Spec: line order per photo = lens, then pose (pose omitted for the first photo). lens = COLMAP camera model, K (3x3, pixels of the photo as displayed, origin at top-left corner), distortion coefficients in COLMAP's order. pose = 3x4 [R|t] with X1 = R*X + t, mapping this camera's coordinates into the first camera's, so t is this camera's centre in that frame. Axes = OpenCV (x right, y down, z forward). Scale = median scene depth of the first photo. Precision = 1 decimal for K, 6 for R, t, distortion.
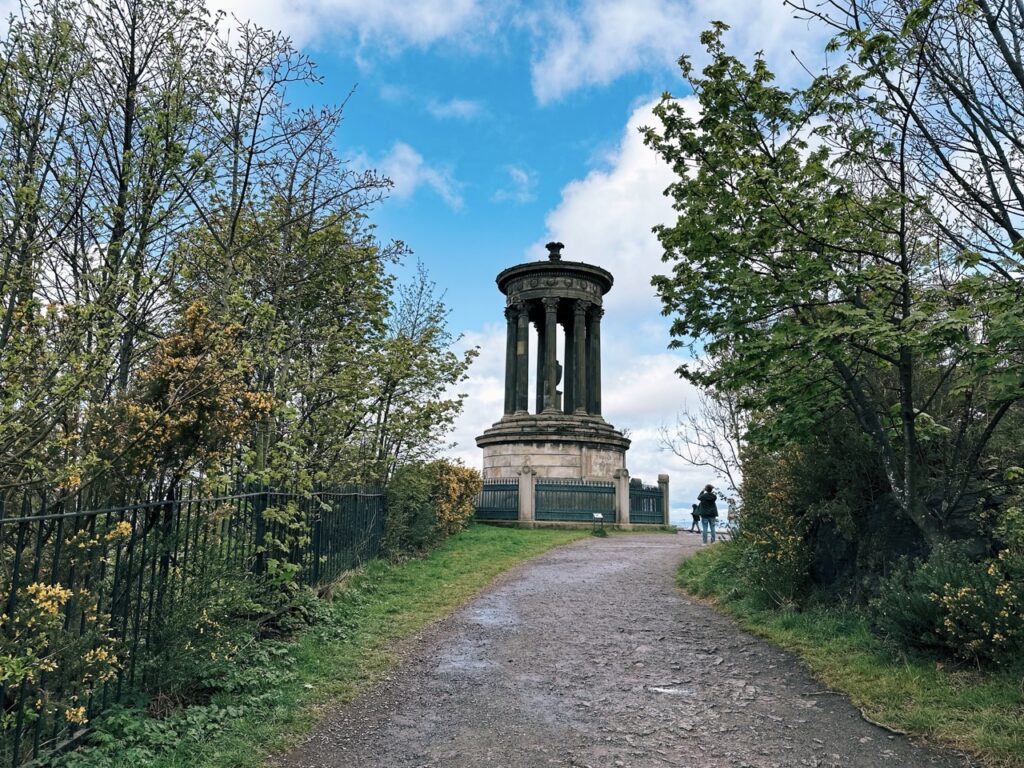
lens RADIAL K [[722.8, 0, 518.9], [0, 722.8, 387.9], [0, 0, 1]] dist [0.099776, -0.150221]
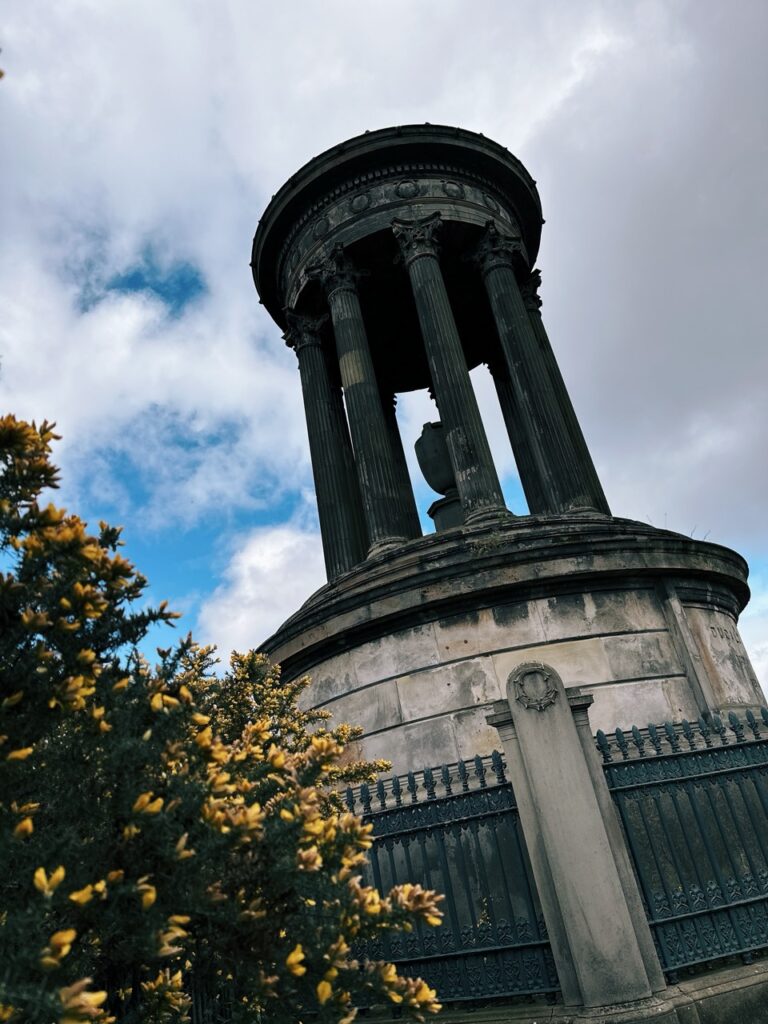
lens RADIAL K [[722.8, 0, 384.0], [0, 722.8, 512.0], [0, 0, 1]] dist [0.099776, -0.150221]
pose [[0.977118, -0.122019, 0.174215, -0.049263], [0.163668, 0.954451, -0.249472, 0.094400], [-0.135840, 0.272277, 0.952582, 0.699892]]
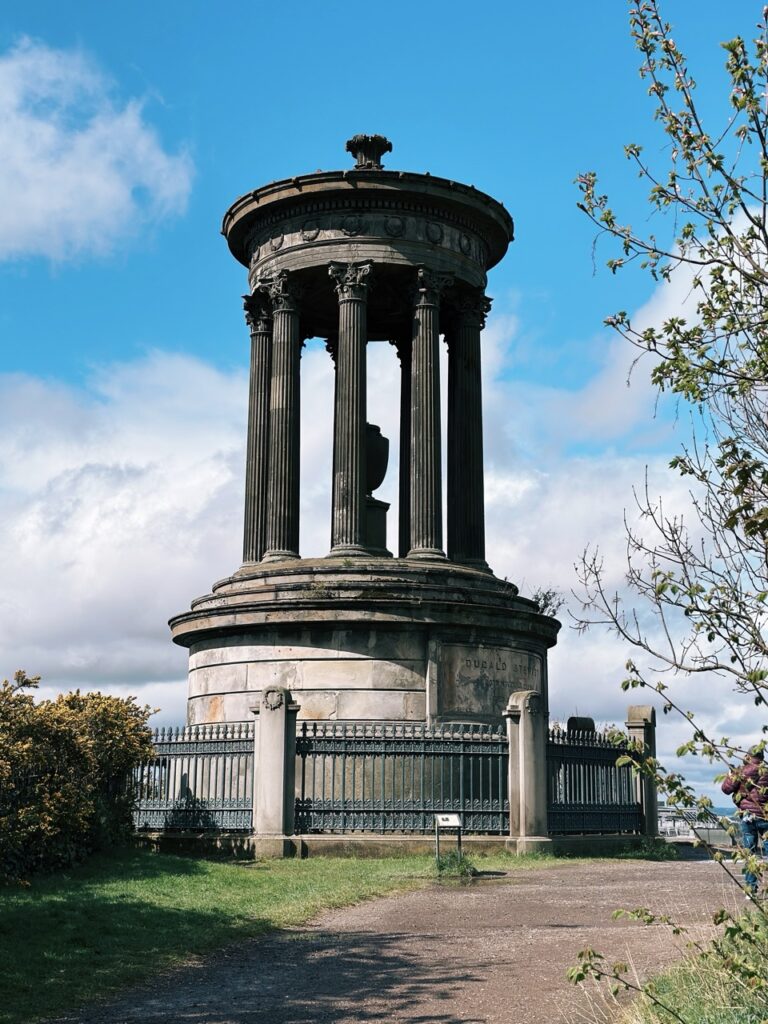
lens RADIAL K [[1516.6, 0, 384.0], [0, 1516.6, 512.0], [0, 0, 1]] dist [0.182627, 0.003852]
pose [[0.999901, -0.013824, 0.002590, 0.058257], [0.013842, 0.999880, -0.006977, 0.017063], [-0.002493, 0.007012, 0.999972, 0.163867]]
